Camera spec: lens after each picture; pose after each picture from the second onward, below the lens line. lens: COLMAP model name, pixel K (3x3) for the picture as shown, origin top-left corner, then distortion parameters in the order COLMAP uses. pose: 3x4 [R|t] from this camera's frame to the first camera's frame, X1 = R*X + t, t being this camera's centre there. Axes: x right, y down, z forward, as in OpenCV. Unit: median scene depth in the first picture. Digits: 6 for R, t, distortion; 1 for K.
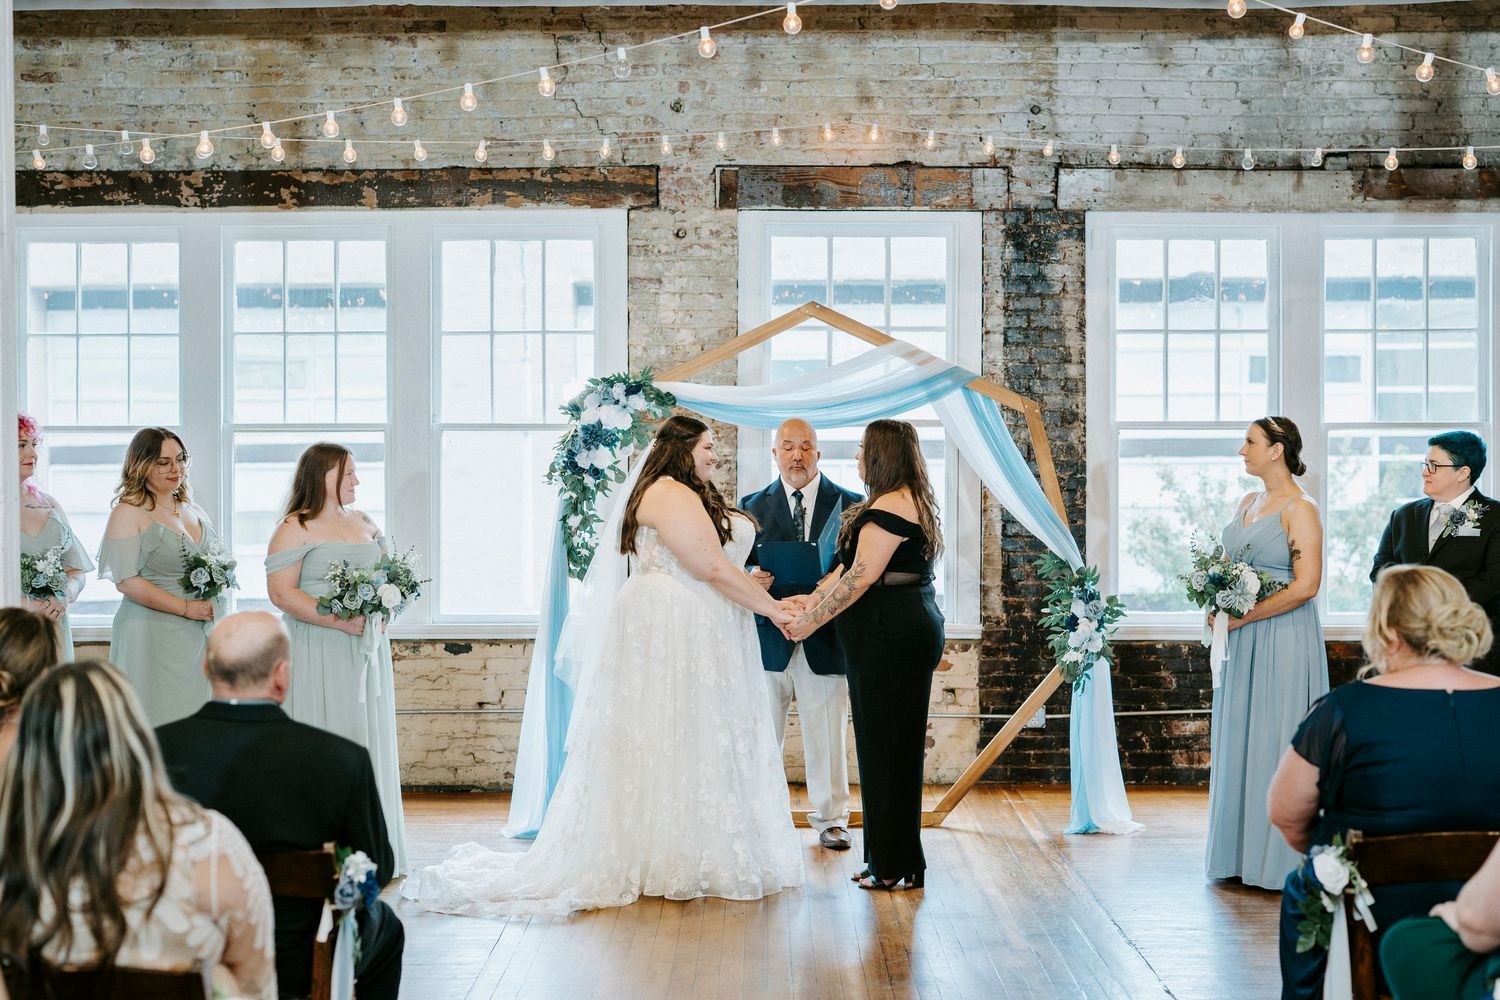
lens RADIAL K [[2498.9, 0, 745.9], [0, 2498.9, 494.0], [0, 0, 1]] dist [-0.018420, 0.000000]
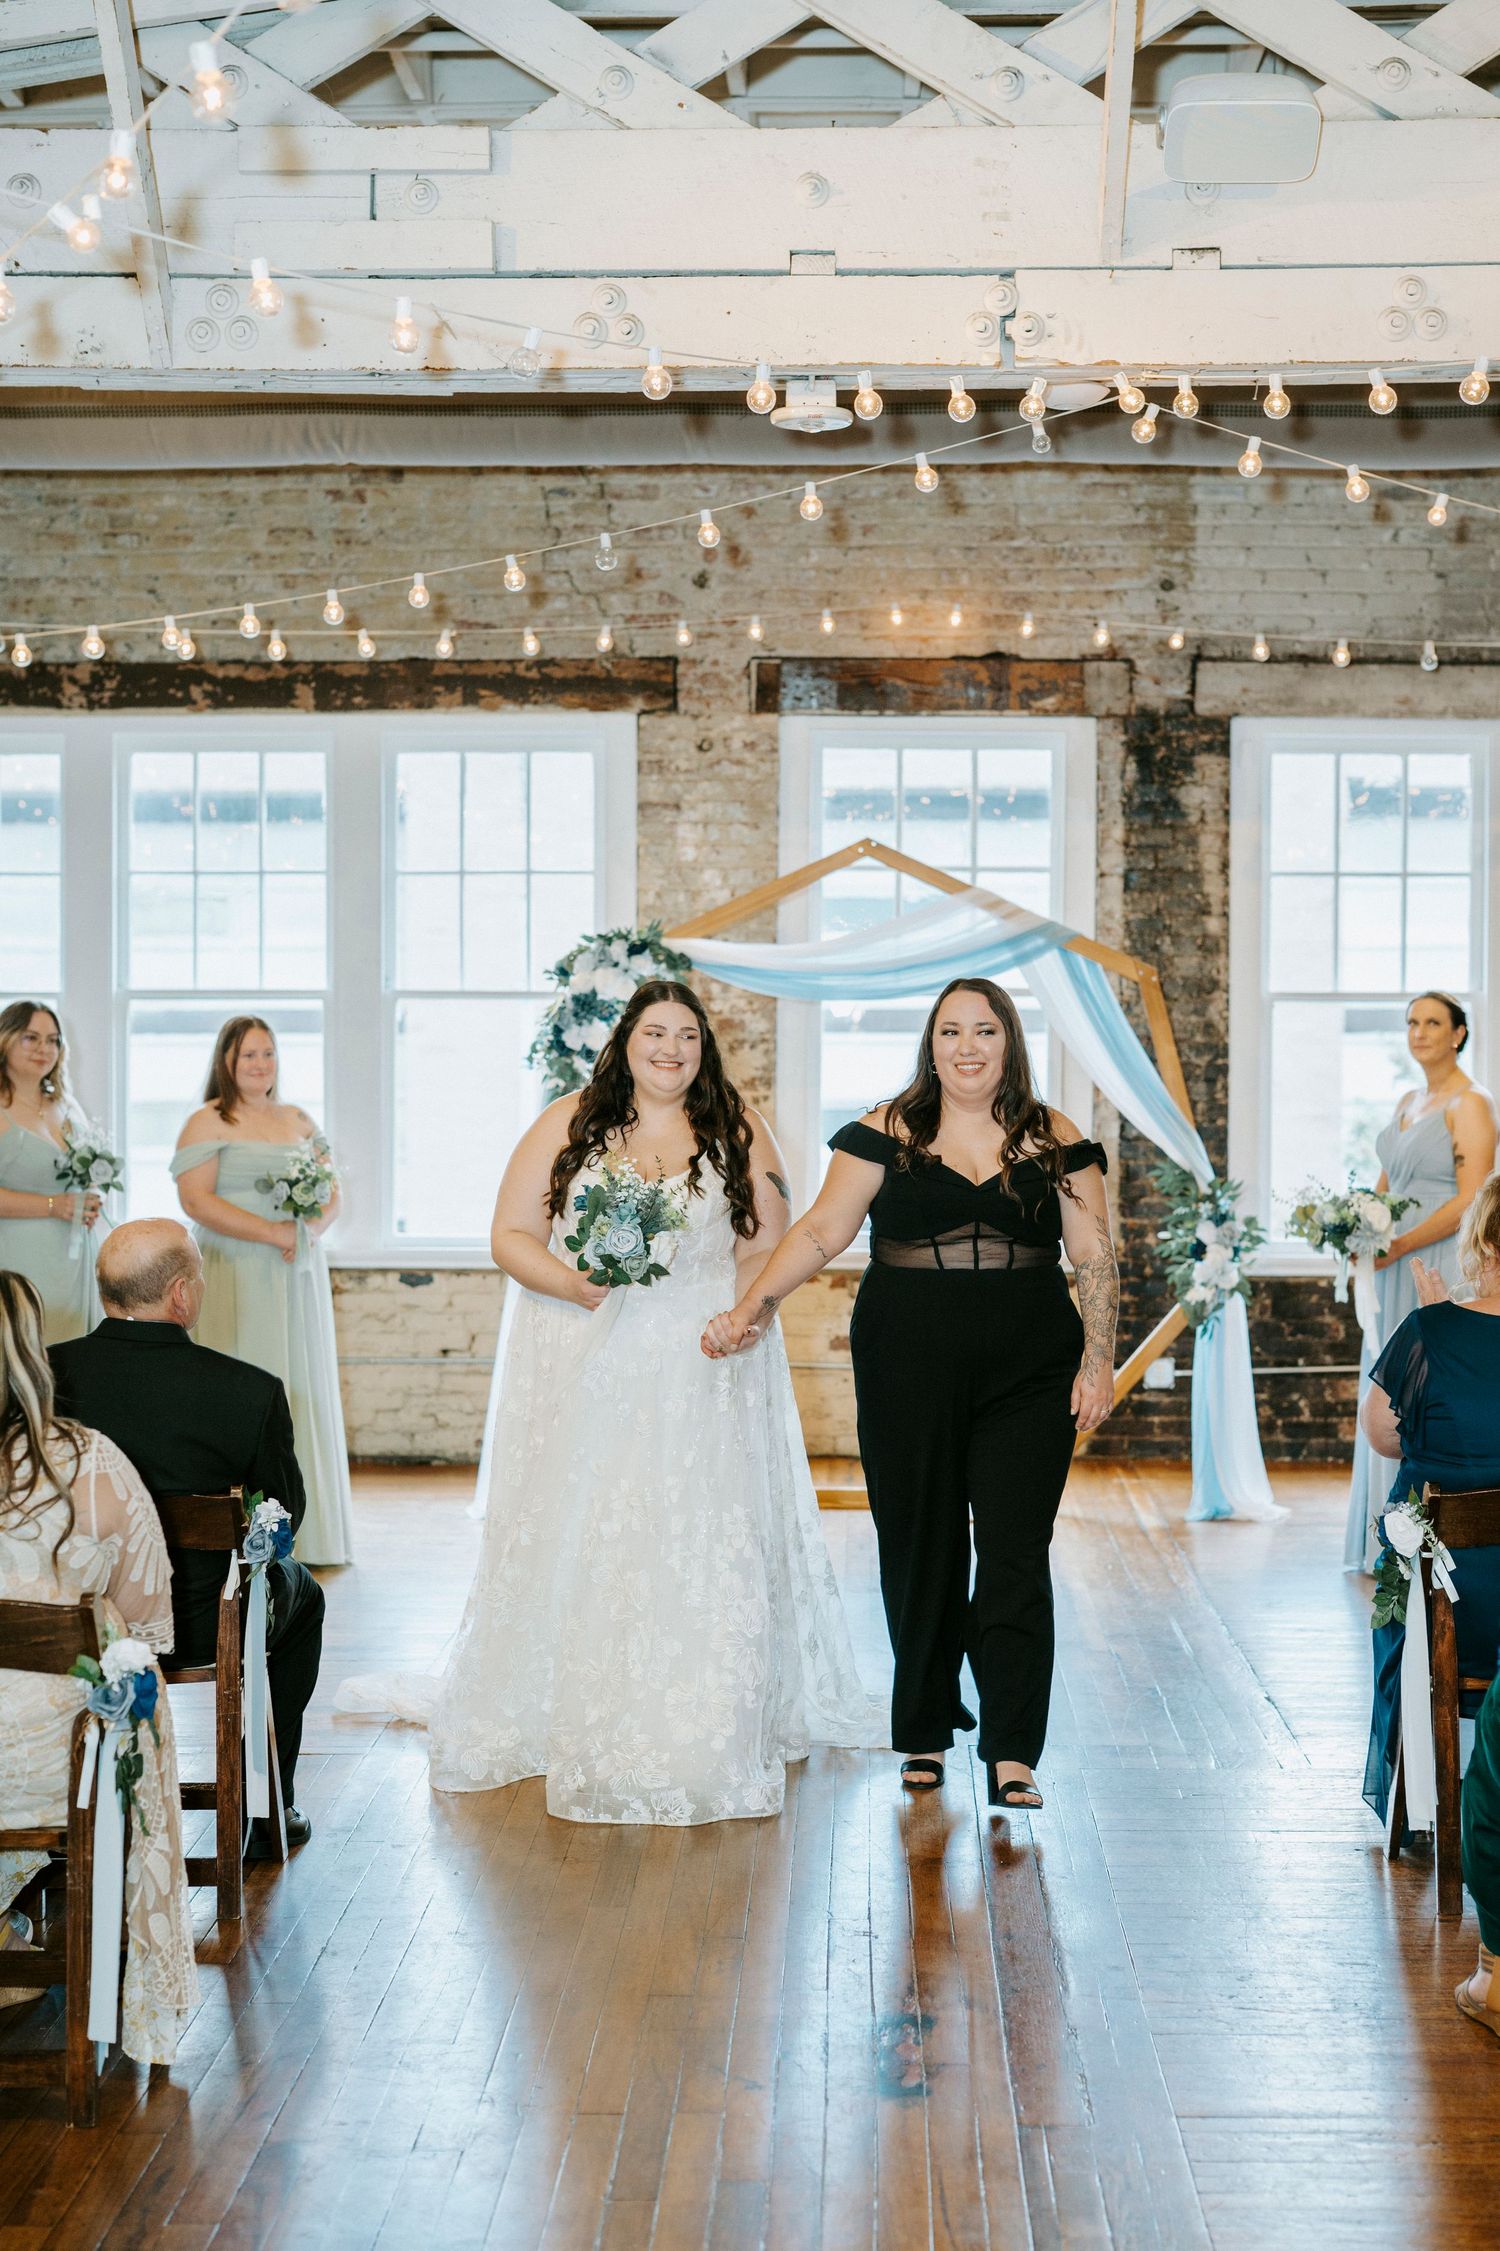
lens RADIAL K [[3558.4, 0, 752.0], [0, 3558.4, 1136.0], [0, 0, 1]] dist [-0.012834, 0.000000]
pose [[0.999559, 0.005995, -0.029095, 0.021137], [-0.005533, 0.999858, 0.015933, -0.001022], [0.029186, -0.015765, 0.999450, -0.101798]]
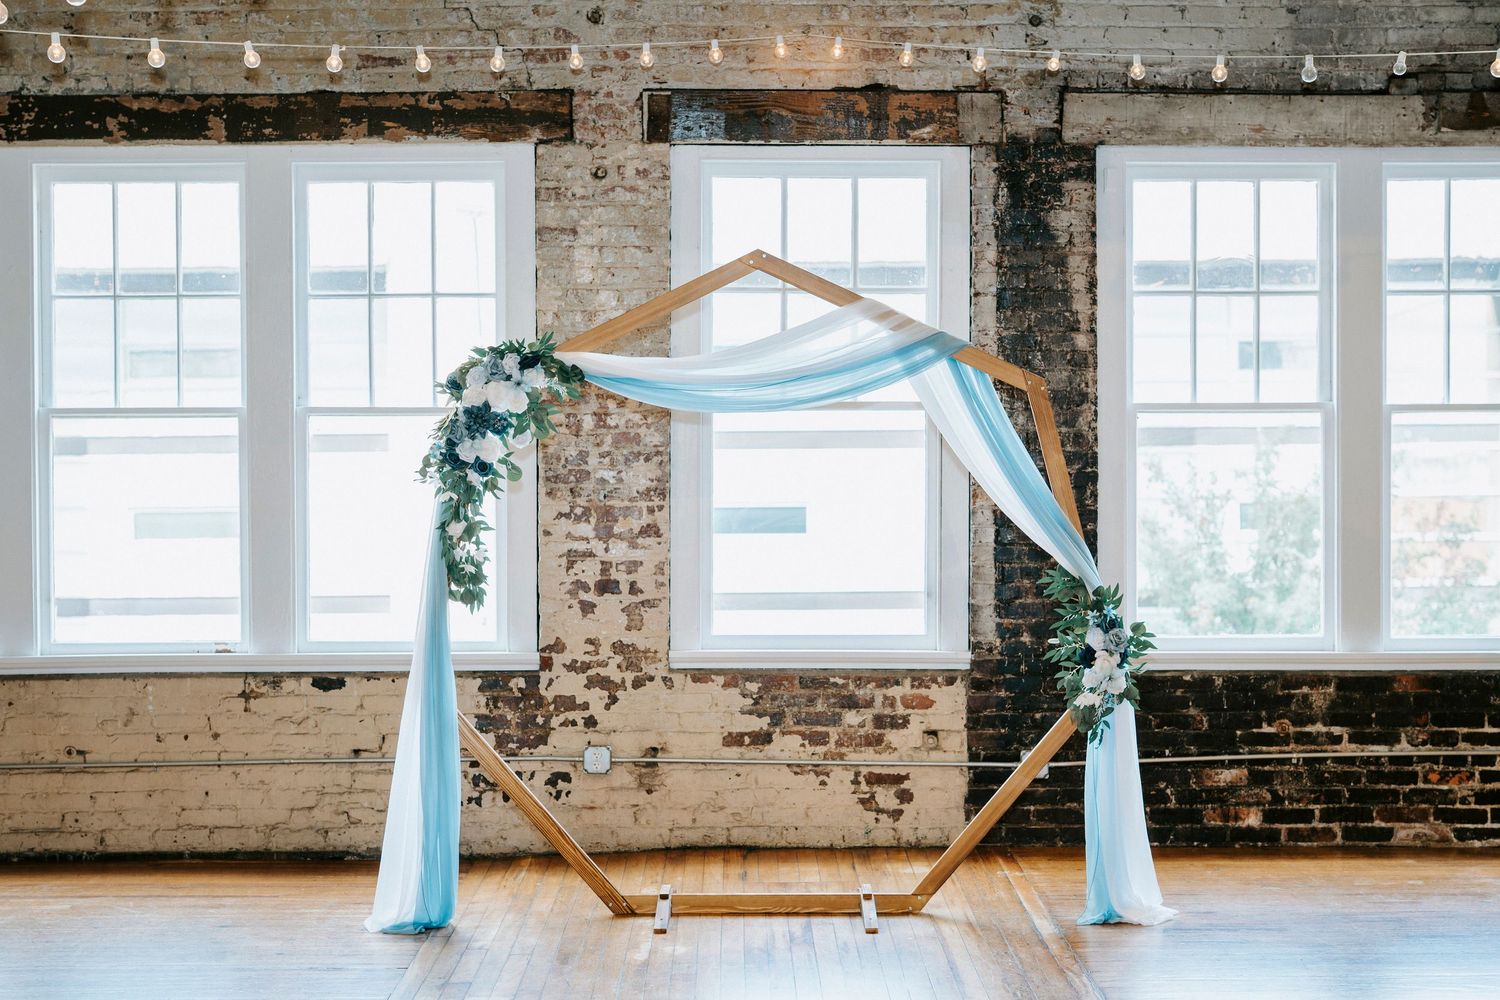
lens RADIAL K [[2371.2, 0, 758.2], [0, 2371.2, 503.3], [0, 0, 1]] dist [-0.012834, 0.000000]
pose [[0.999921, -0.002462, 0.012352, 0.015582], [0.002351, 0.999957, 0.009015, -0.003542], [-0.012374, -0.008985, 0.999883, 0.226690]]
